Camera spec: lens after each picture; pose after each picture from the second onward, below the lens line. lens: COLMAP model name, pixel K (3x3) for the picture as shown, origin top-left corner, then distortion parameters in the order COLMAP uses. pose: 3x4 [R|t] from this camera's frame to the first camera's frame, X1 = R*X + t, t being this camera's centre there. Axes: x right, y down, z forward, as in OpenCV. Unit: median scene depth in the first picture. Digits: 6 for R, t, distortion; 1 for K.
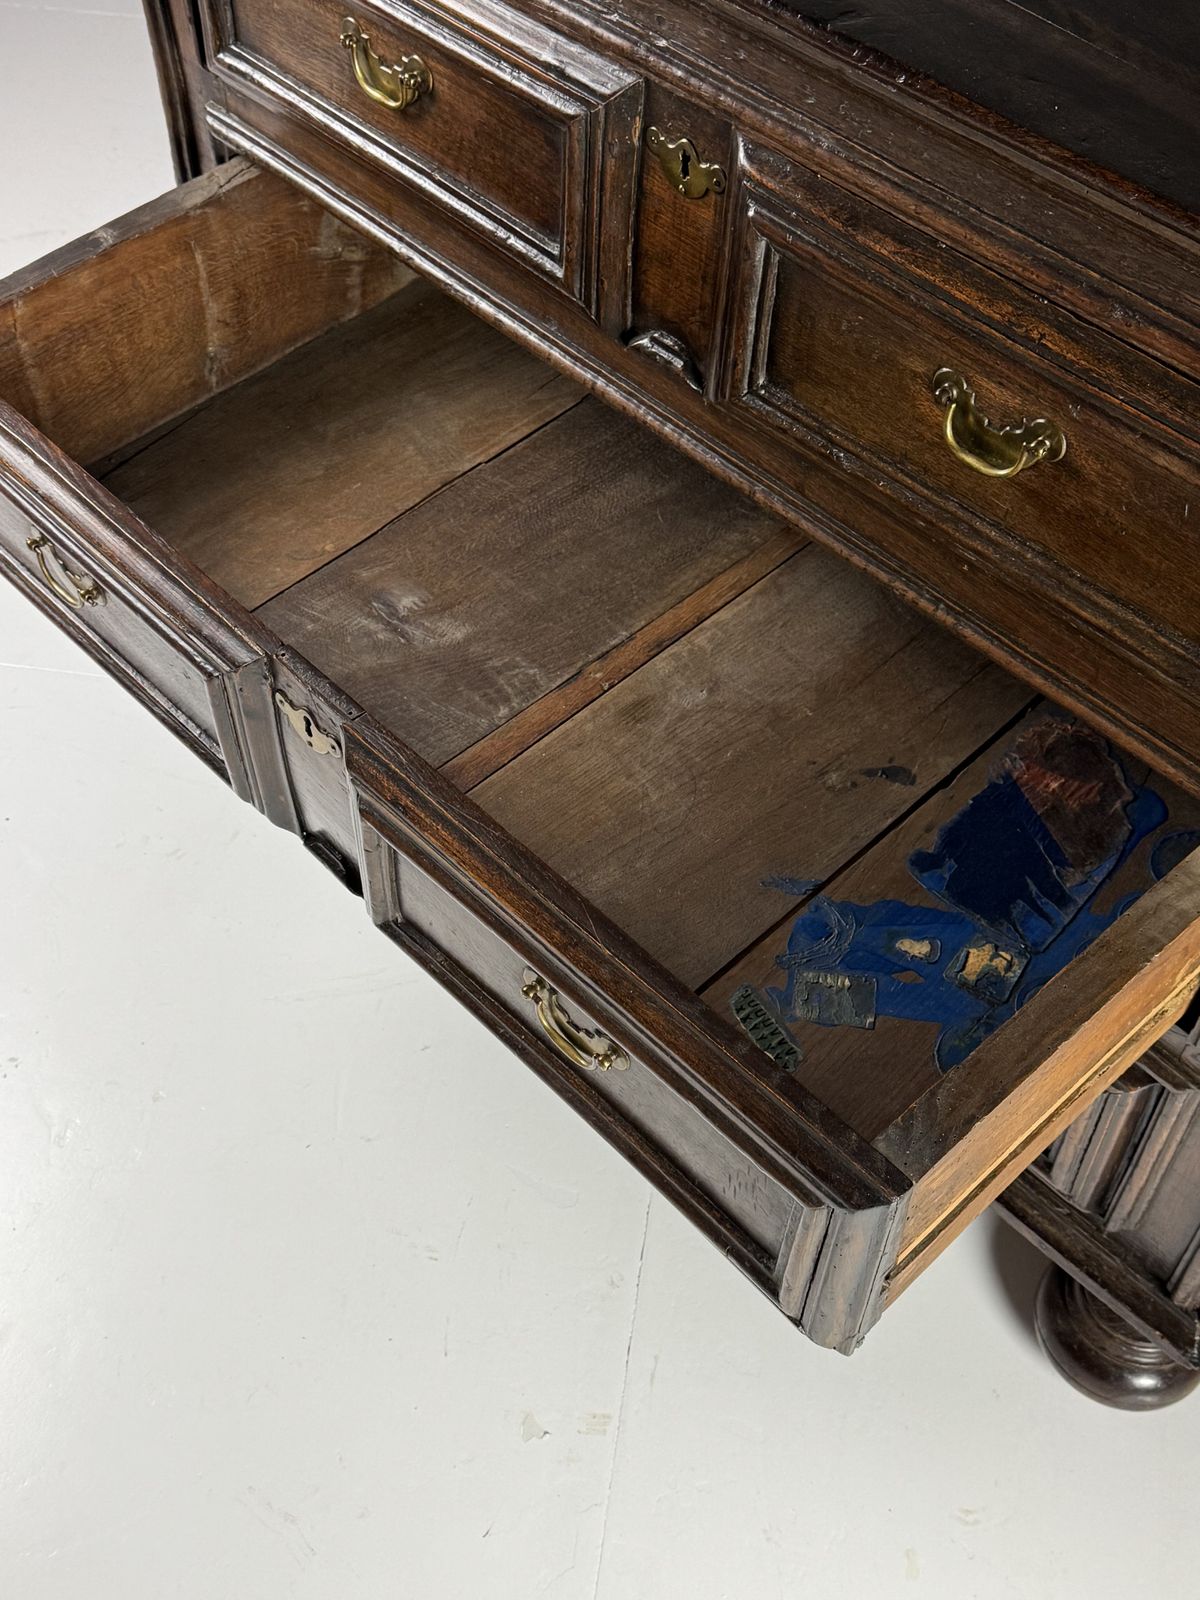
lens RADIAL K [[2006.6, 0, 600.0], [0, 2006.6, 800.0], [0, 0, 1]] dist [0.308425, -0.850657]
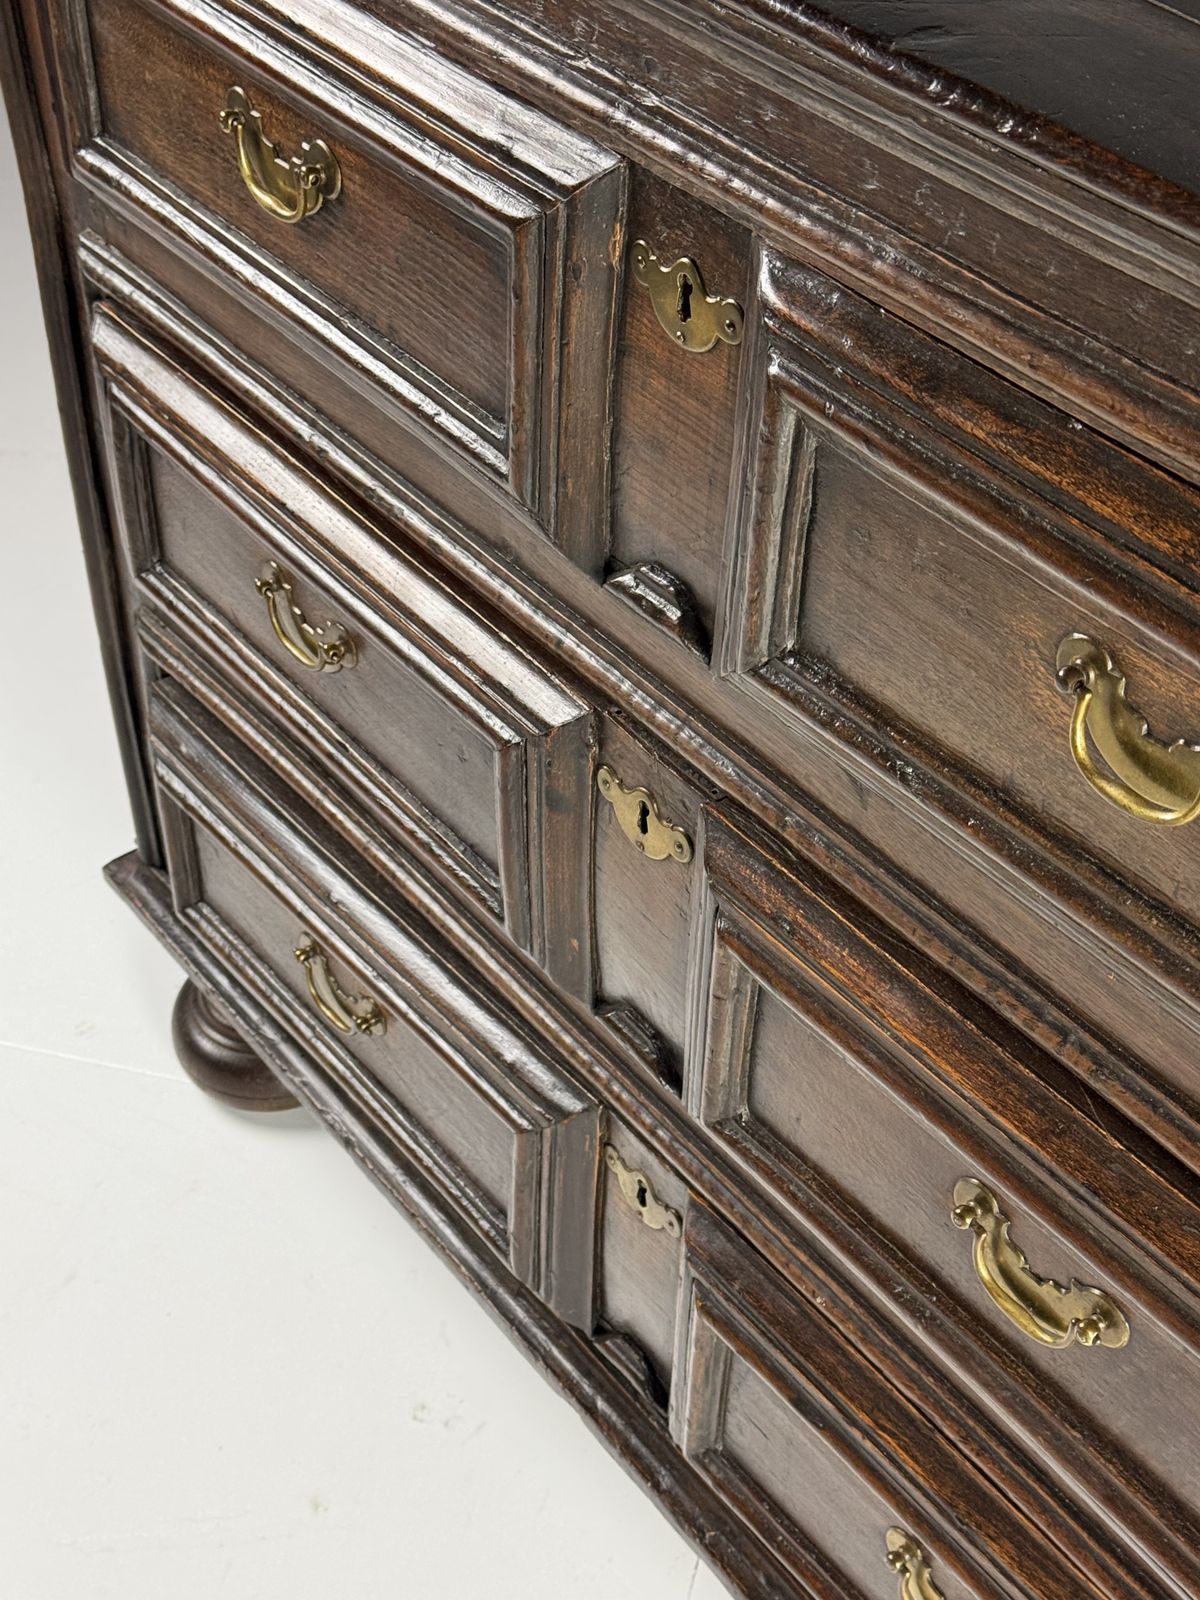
lens RADIAL K [[2346.5, 0, 600.0], [0, 2346.5, 800.0], [0, 0, 1]] dist [0.144893, -0.208252]
pose [[0.991556, 0.080464, -0.101693, 0.101874], [-0.096858, 0.980981, -0.168211, -0.038483], [0.086224, 0.176641, 0.980491, 0.327014]]
